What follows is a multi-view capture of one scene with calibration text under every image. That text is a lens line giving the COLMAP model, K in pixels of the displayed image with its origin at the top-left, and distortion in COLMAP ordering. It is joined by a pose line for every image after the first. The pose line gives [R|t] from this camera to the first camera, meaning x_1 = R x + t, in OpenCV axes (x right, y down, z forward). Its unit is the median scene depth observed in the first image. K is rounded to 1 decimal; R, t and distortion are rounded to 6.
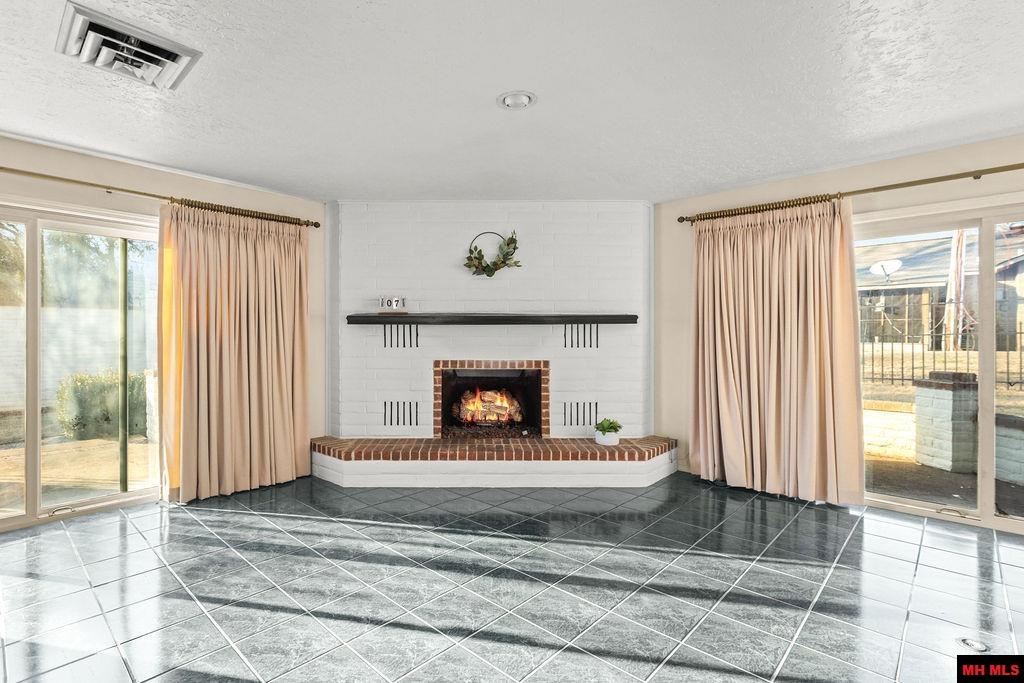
lens RADIAL K [[471.8, 0, 493.8], [0, 471.8, 337.4], [0, 0, 1]] dist [0.004974, 0.000369]
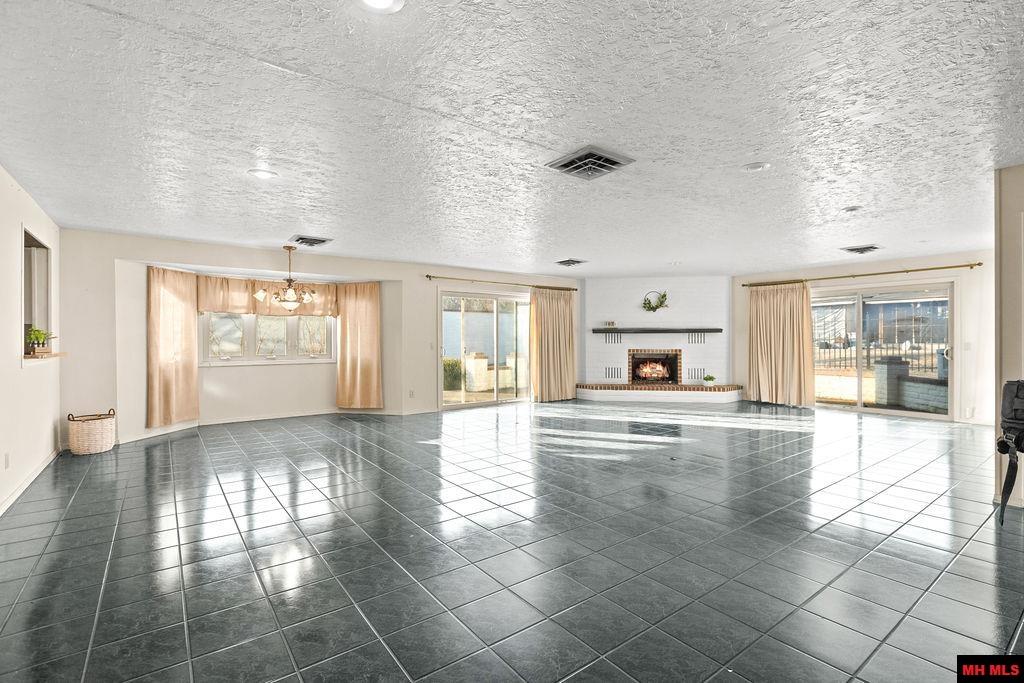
lens RADIAL K [[477.7, 0, 534.1], [0, 477.7, 339.5], [0, 0, 1]] dist [-0.005245, -0.000248]
pose [[0.990361, -0.001553, -0.138500, -0.258098], [0.001243, 0.999997, -0.002324, 0.007504], [0.138503, 0.002130, 0.990360, -1.318217]]
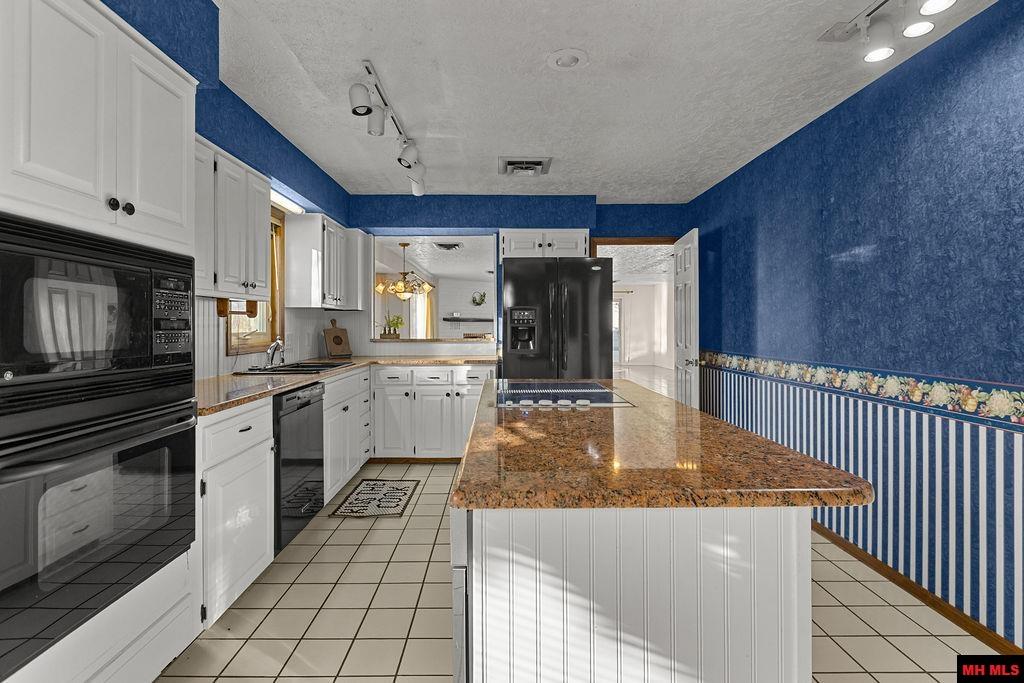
lens RADIAL K [[477.7, 0, 510.5], [0, 477.7, 324.1], [0, 0, 1]] dist [-0.005245, -0.000248]
pose [[0.702520, 0.000878, 0.711664, -2.106842], [0.005459, 0.999963, -0.006623, 0.009958], [-0.711644, 0.008538, 0.702489, -1.368833]]
